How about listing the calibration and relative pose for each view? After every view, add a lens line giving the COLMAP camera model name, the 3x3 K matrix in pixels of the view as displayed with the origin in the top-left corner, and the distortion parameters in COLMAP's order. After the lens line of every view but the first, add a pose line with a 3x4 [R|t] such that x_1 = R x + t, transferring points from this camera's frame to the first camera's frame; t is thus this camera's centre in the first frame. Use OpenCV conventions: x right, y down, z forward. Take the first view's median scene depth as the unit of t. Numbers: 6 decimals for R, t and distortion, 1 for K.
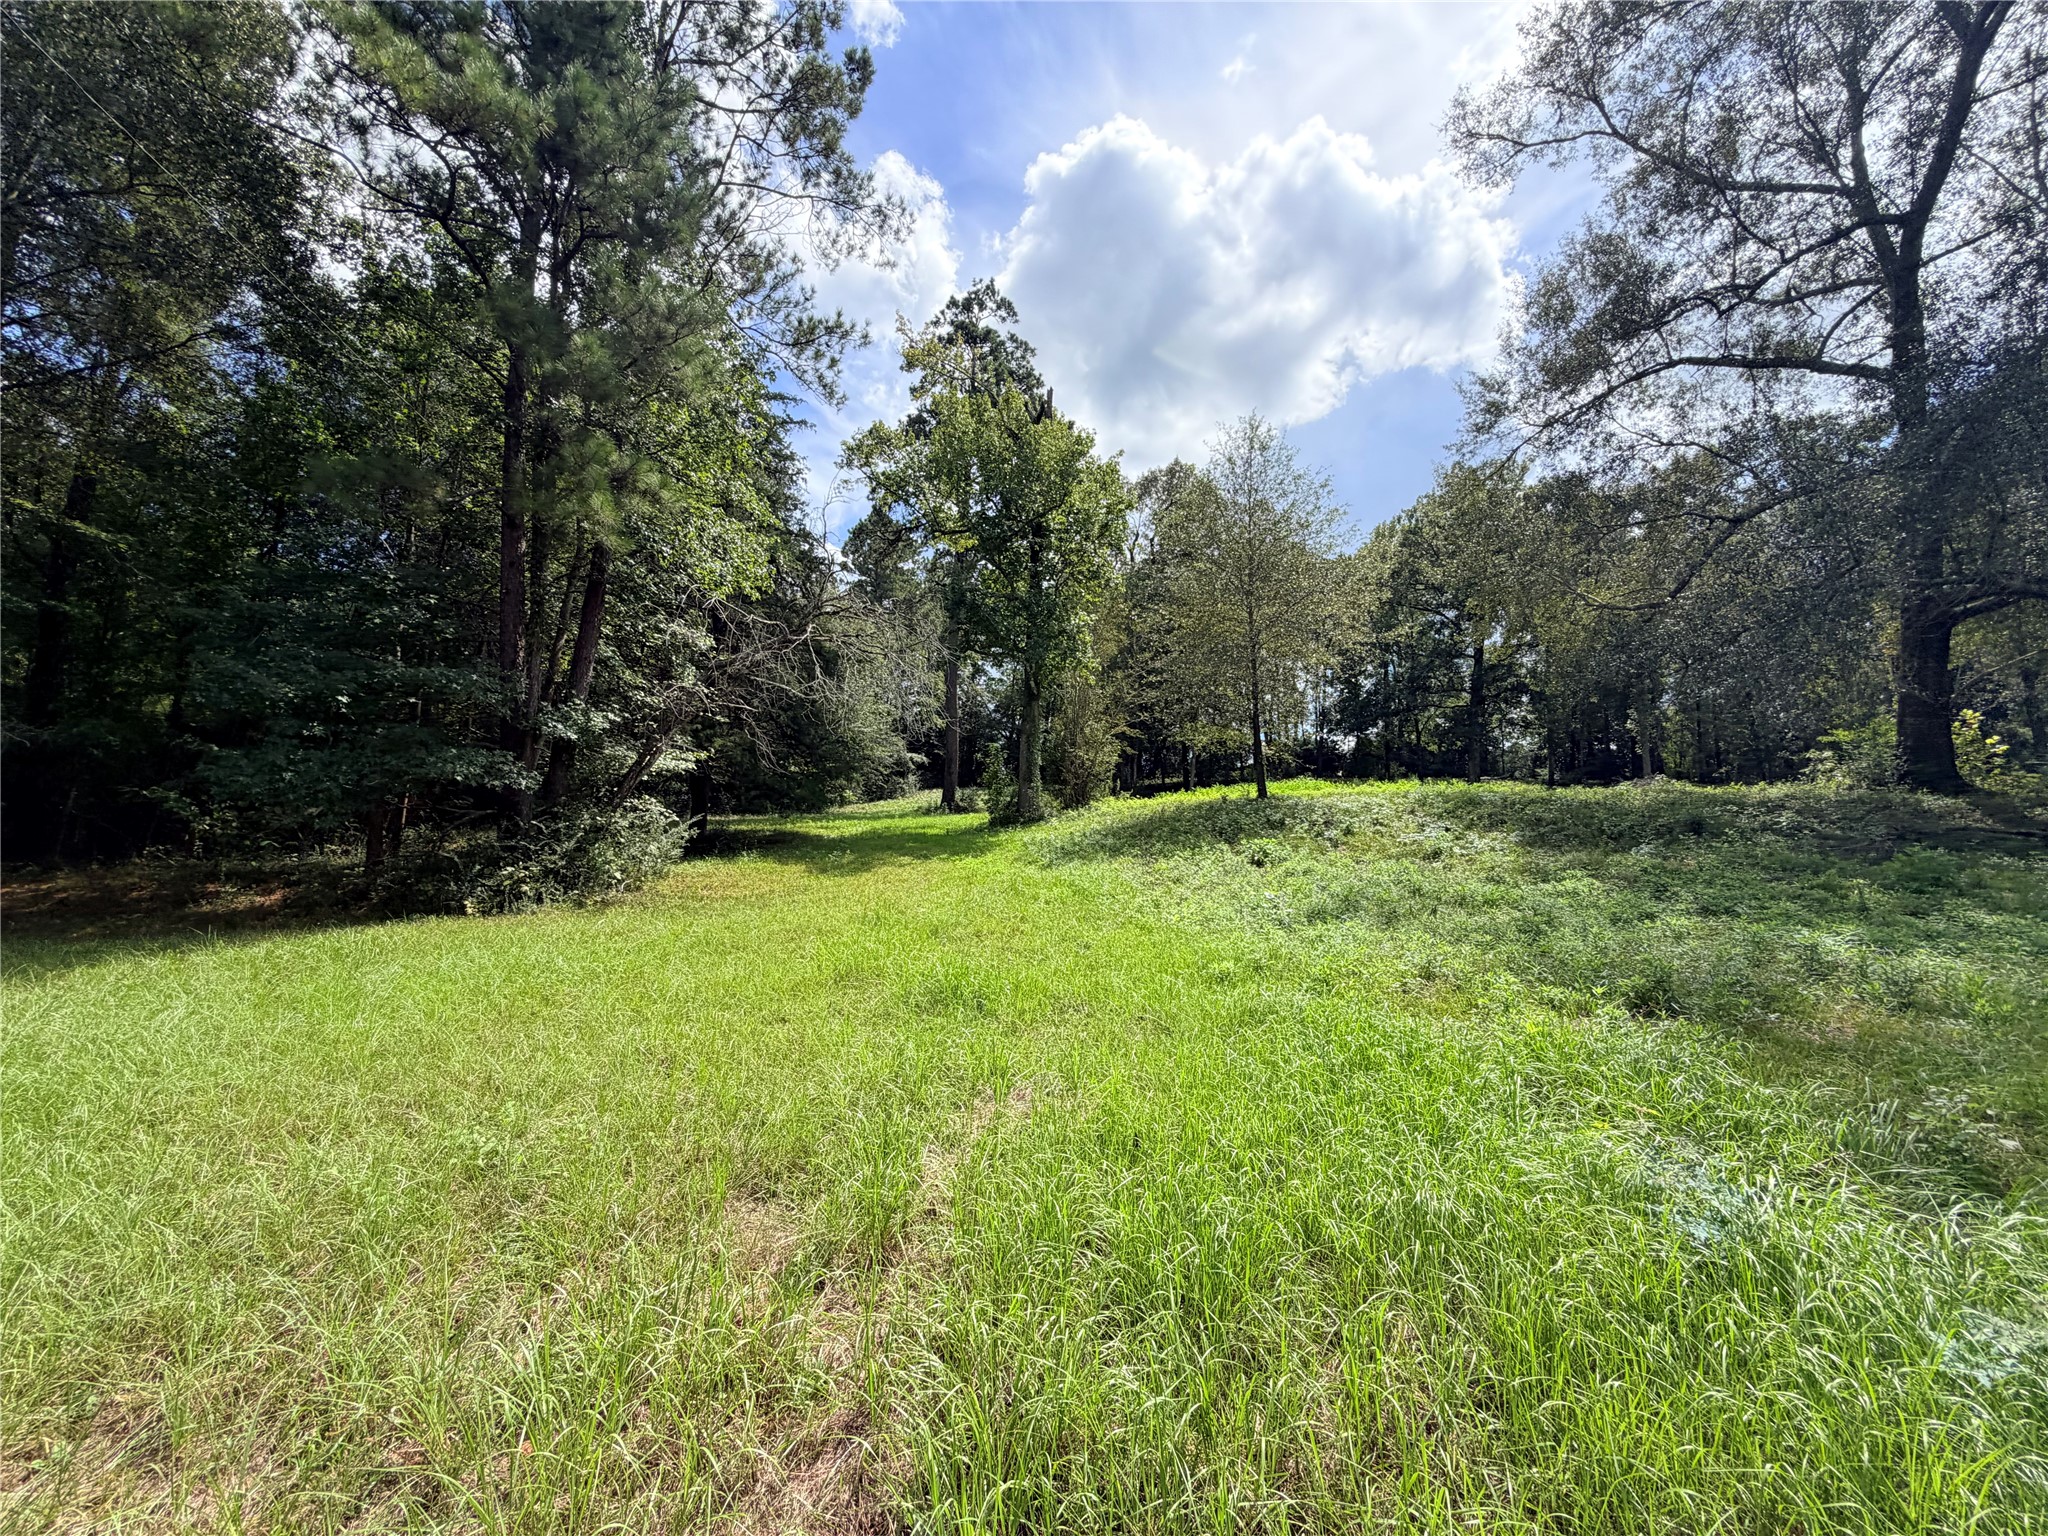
lens RADIAL K [[813.6, 0, 1019.0], [0, 813.6, 767.7], [0, 0, 1]] dist [0.000082, 0.000023]
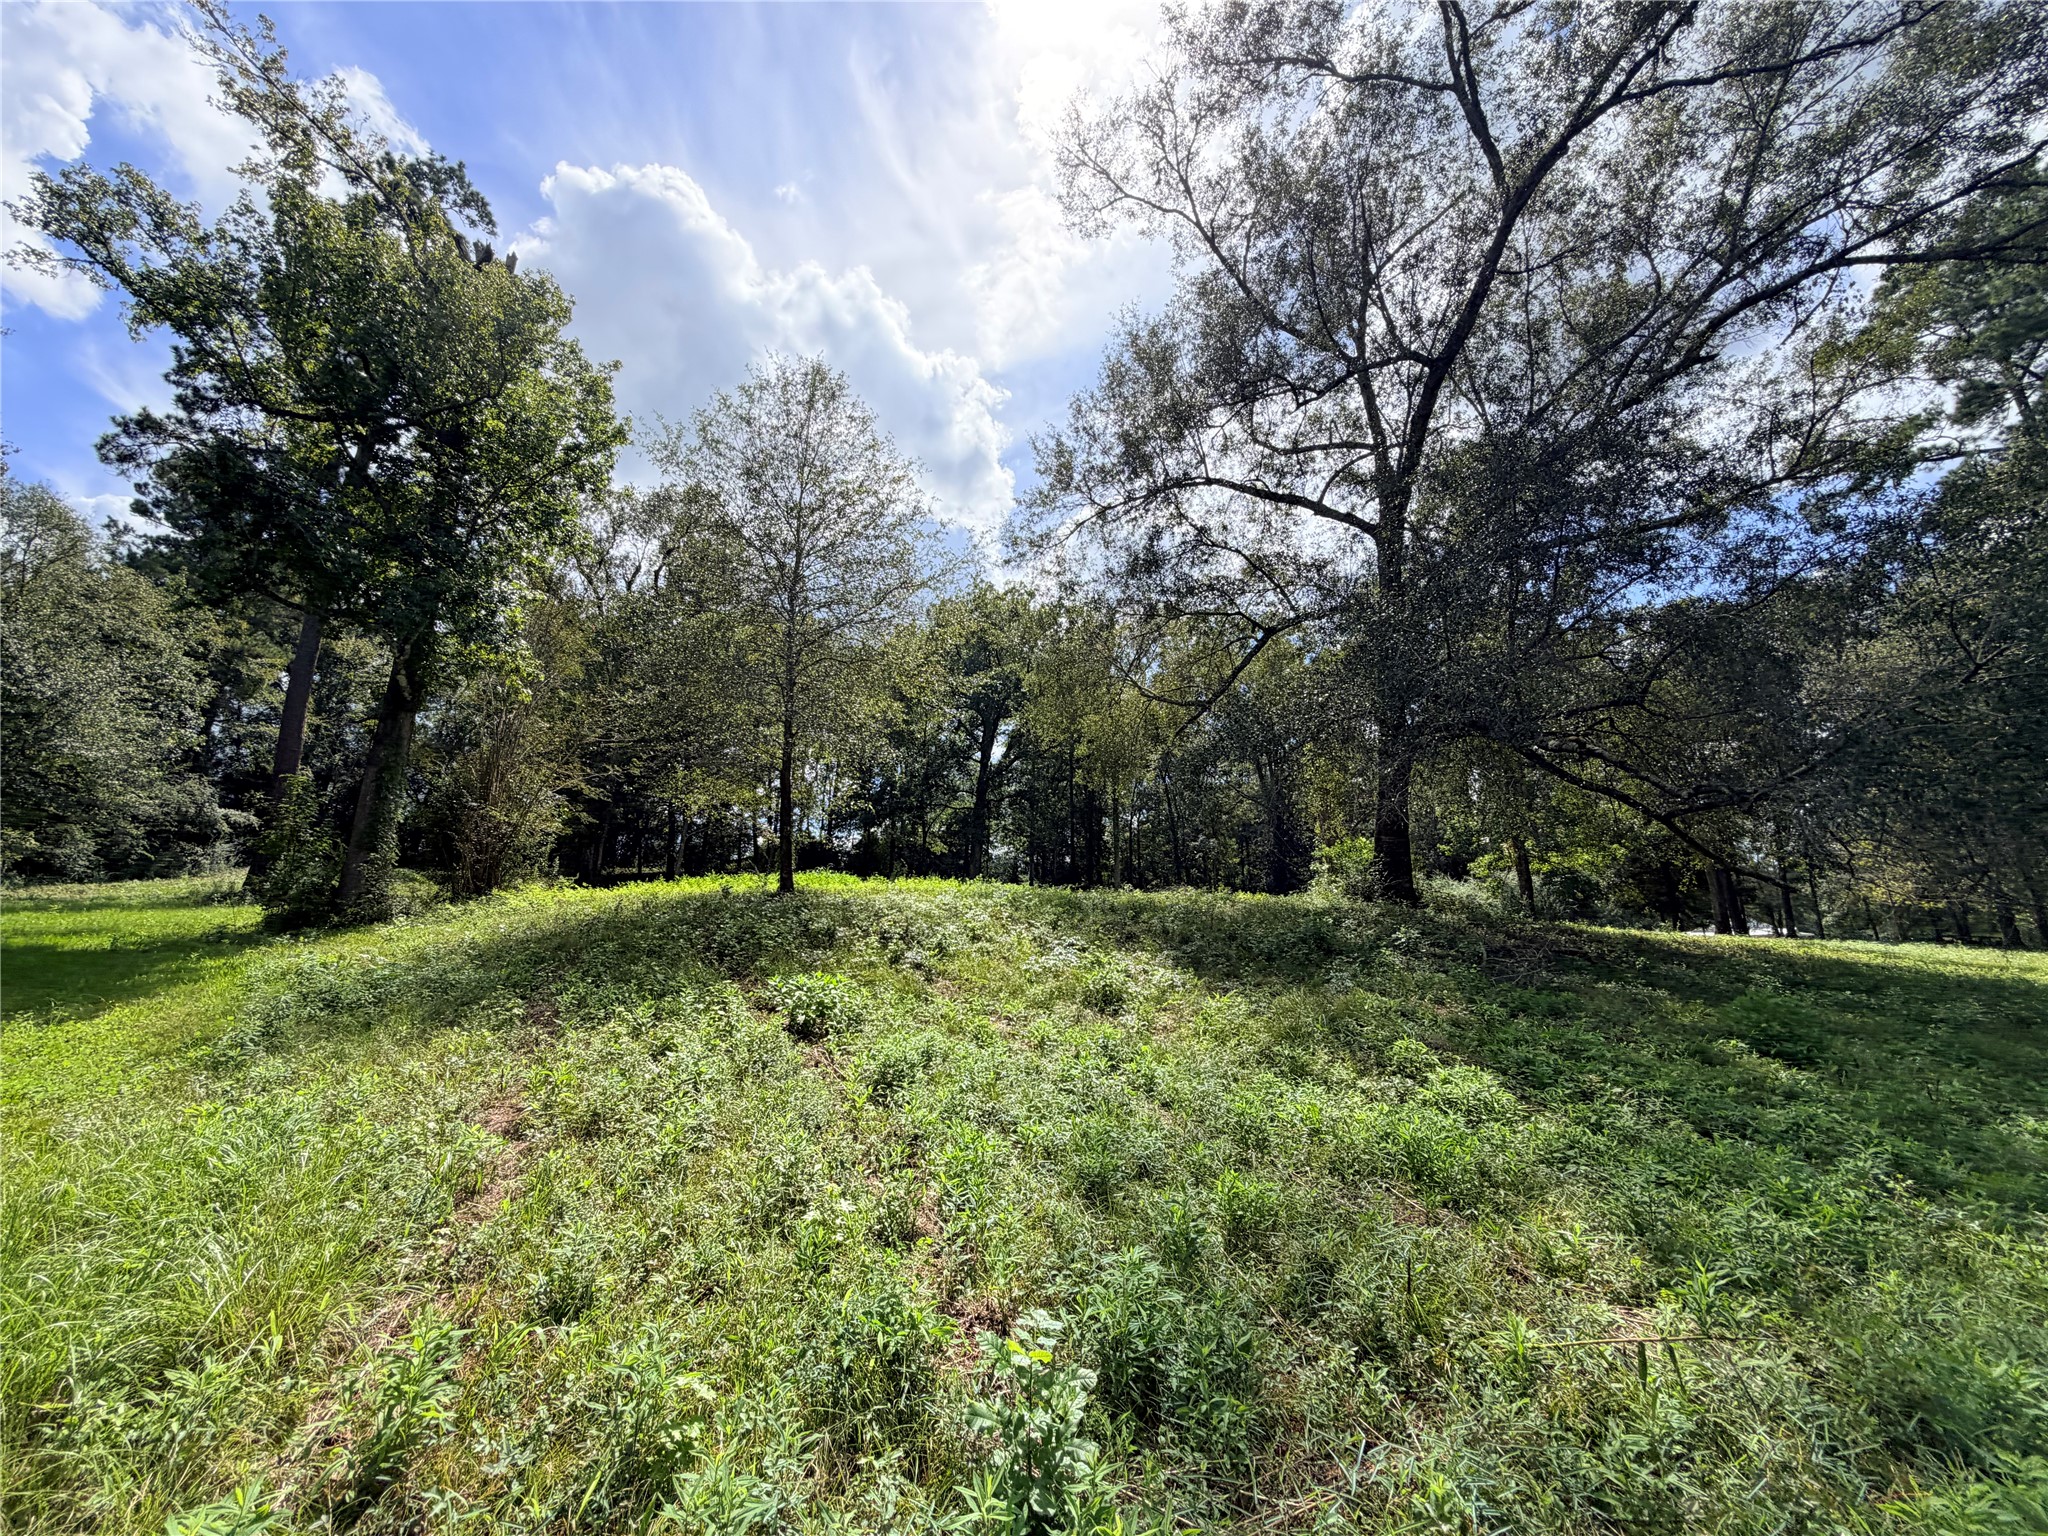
lens RADIAL K [[814.0, 0, 1020.2], [0, 814.0, 767.2], [0, 0, 1]] dist [-0.002096, 0.000346]
pose [[0.822091, 0.117343, 0.557133, 0.066761], [-0.050149, 0.989652, -0.134442, 0.014040], [-0.567144, 0.082584, 0.819468, 0.301355]]
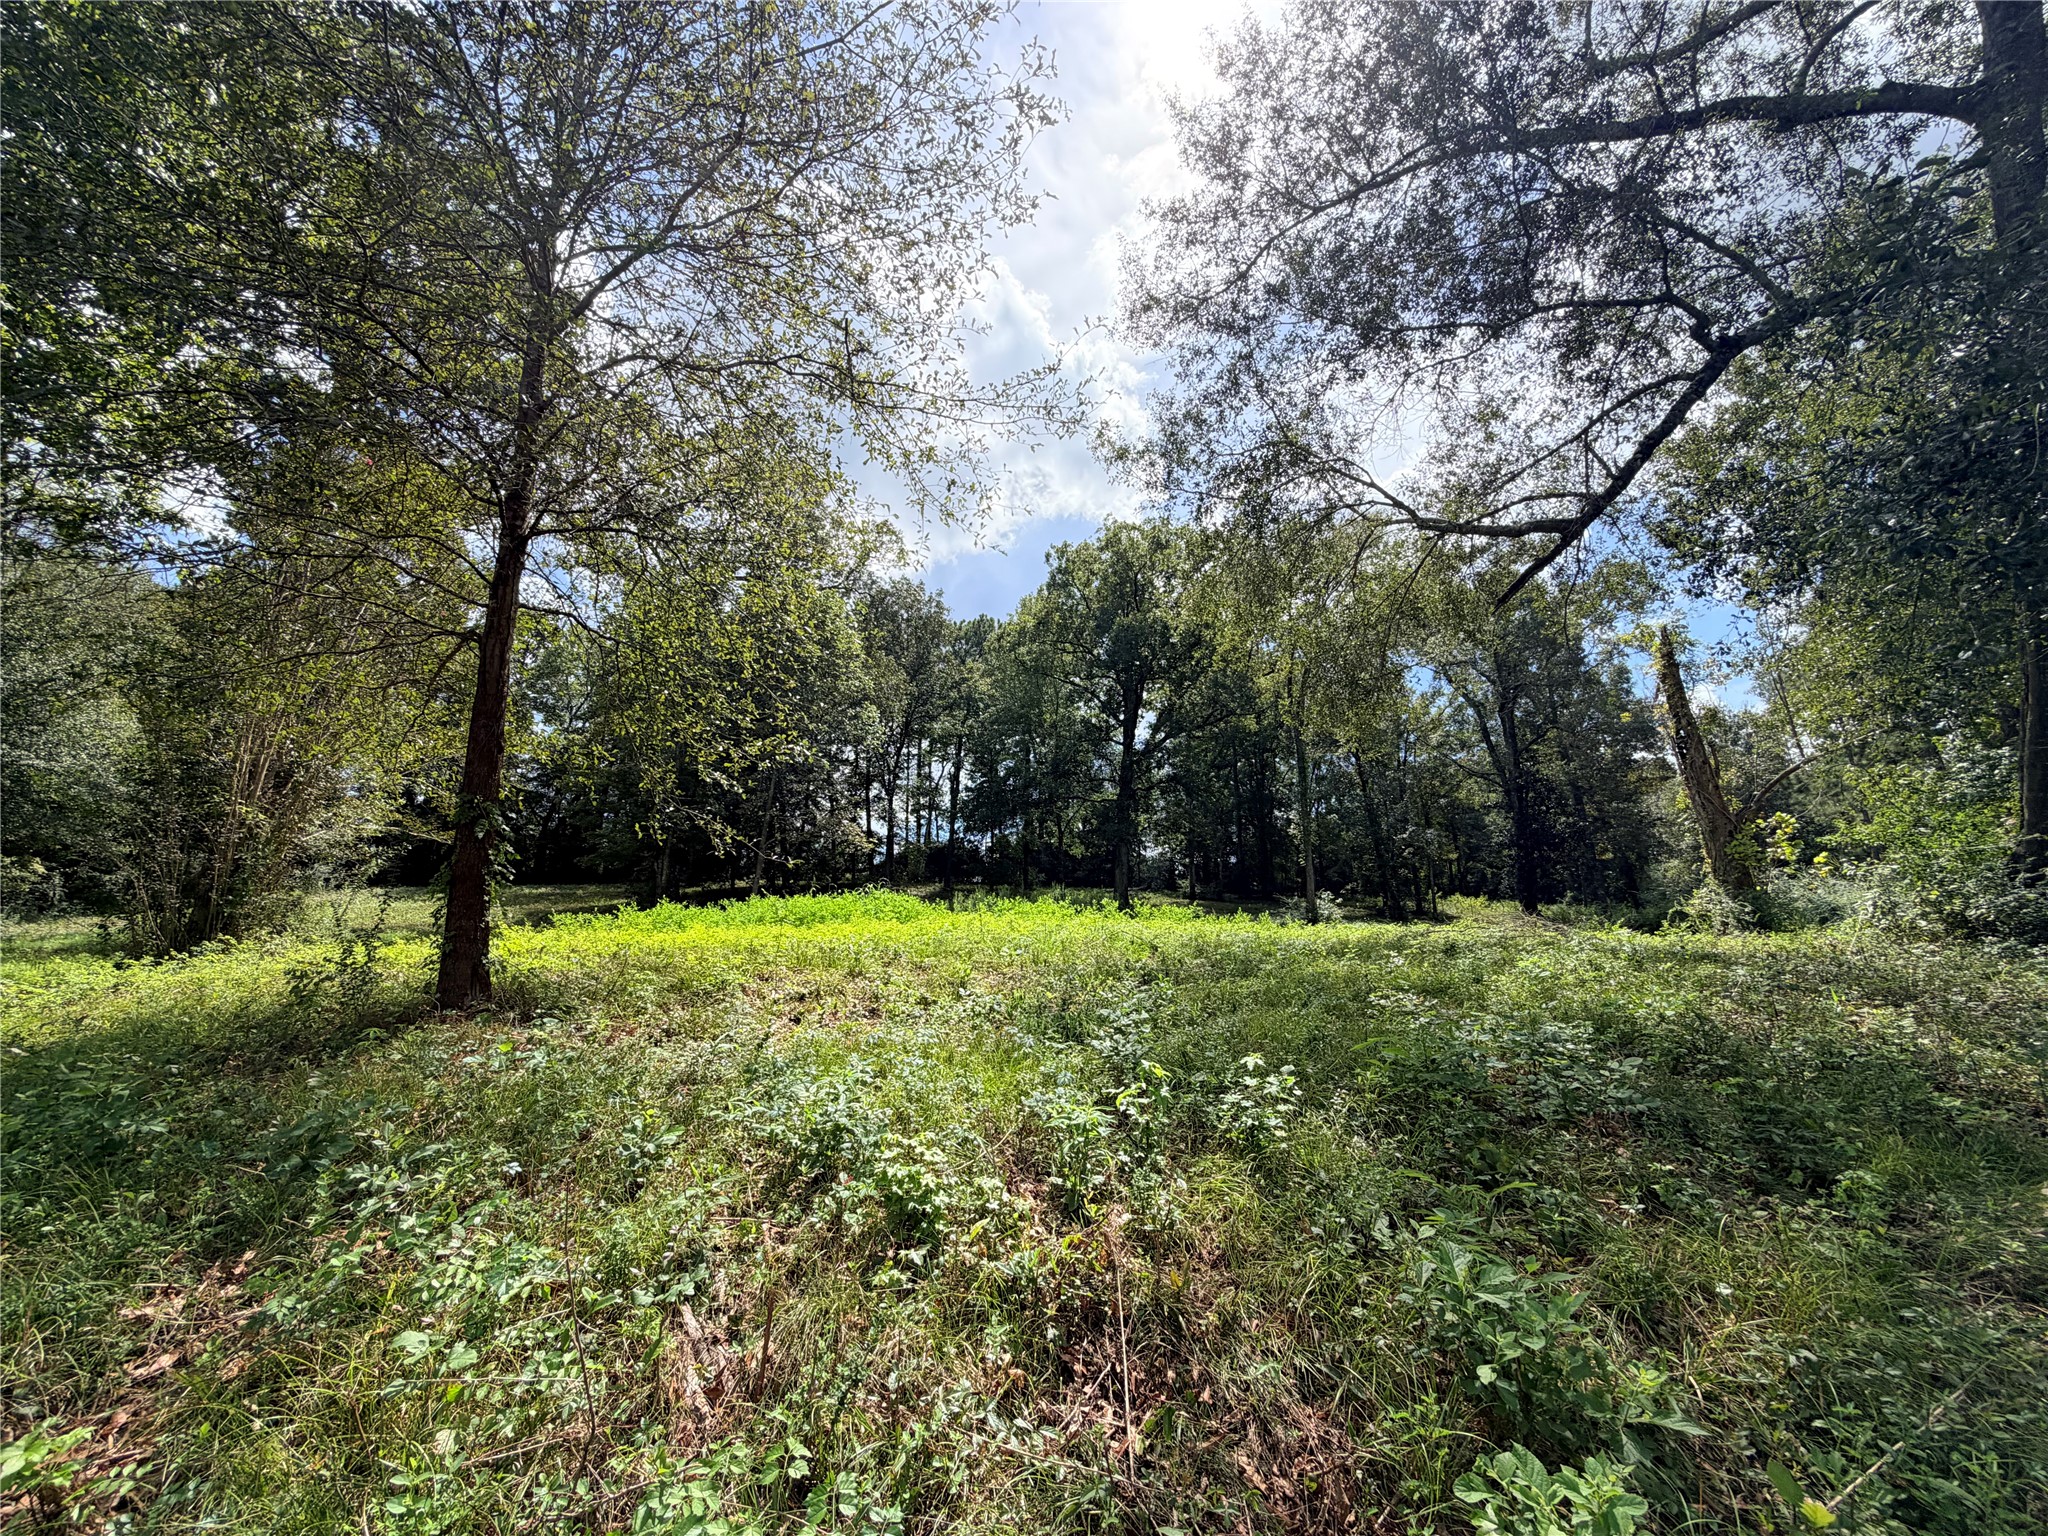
lens RADIAL K [[813.6, 0, 1019.0], [0, 813.6, 767.7], [0, 0, 1]] dist [0.000082, 0.000023]
pose [[0.915802, 0.079907, 0.393600, 0.305117], [-0.030677, 0.991063, -0.129823, 0.002205], [-0.400456, 0.106818, 0.910069, 0.649056]]
